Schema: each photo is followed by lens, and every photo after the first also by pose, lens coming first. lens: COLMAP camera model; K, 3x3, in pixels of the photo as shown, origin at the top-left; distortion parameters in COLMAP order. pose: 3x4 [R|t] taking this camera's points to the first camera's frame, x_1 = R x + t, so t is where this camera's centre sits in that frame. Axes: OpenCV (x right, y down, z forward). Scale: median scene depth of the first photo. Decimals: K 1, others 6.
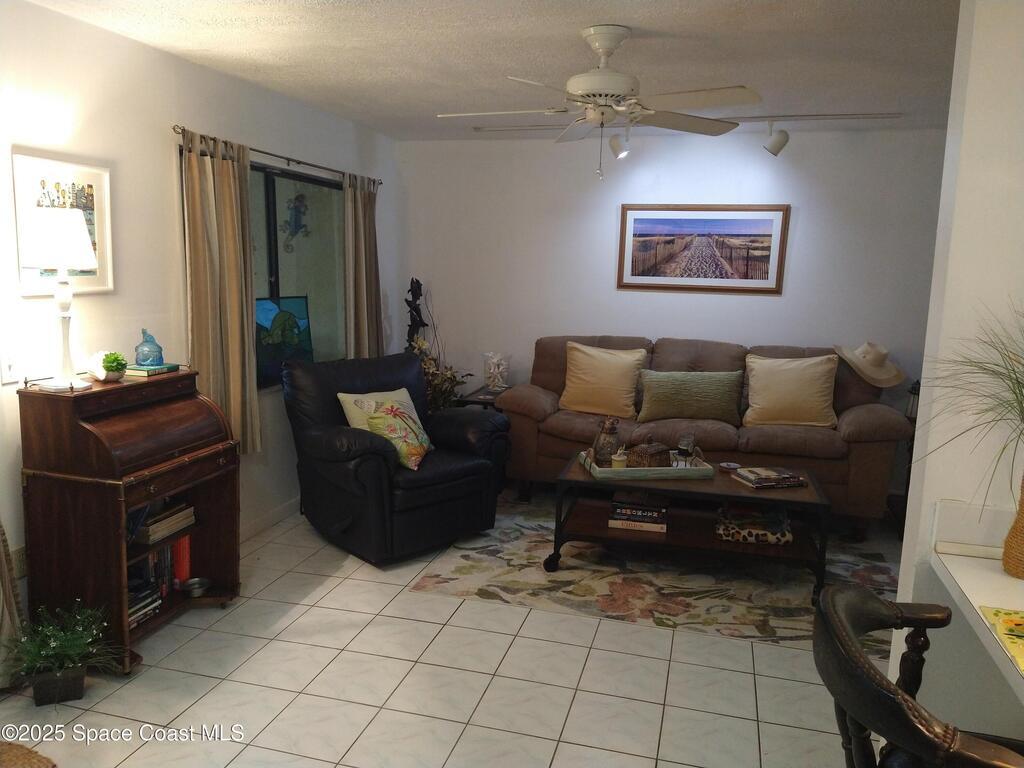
lens RADIAL K [[760.3, 0, 510.3], [0, 760.3, 380.1], [0, 0, 1]] dist [0.063056, -0.050300]
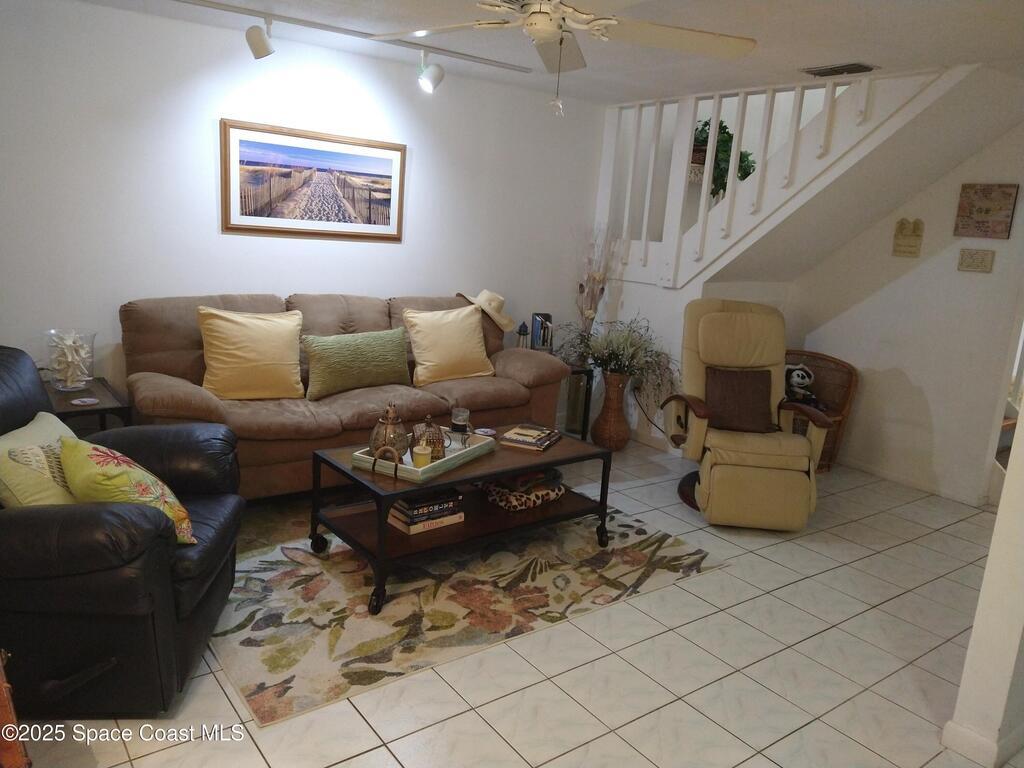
lens RADIAL K [[760.3, 0, 510.9], [0, 760.3, 380.7], [0, 0, 1]] dist [0.063056, -0.050300]
pose [[0.608364, -0.144855, 0.780327, -0.349394], [0.070541, 0.989181, 0.128631, -0.058228], [-0.790517, -0.023209, 0.612000, 0.339399]]
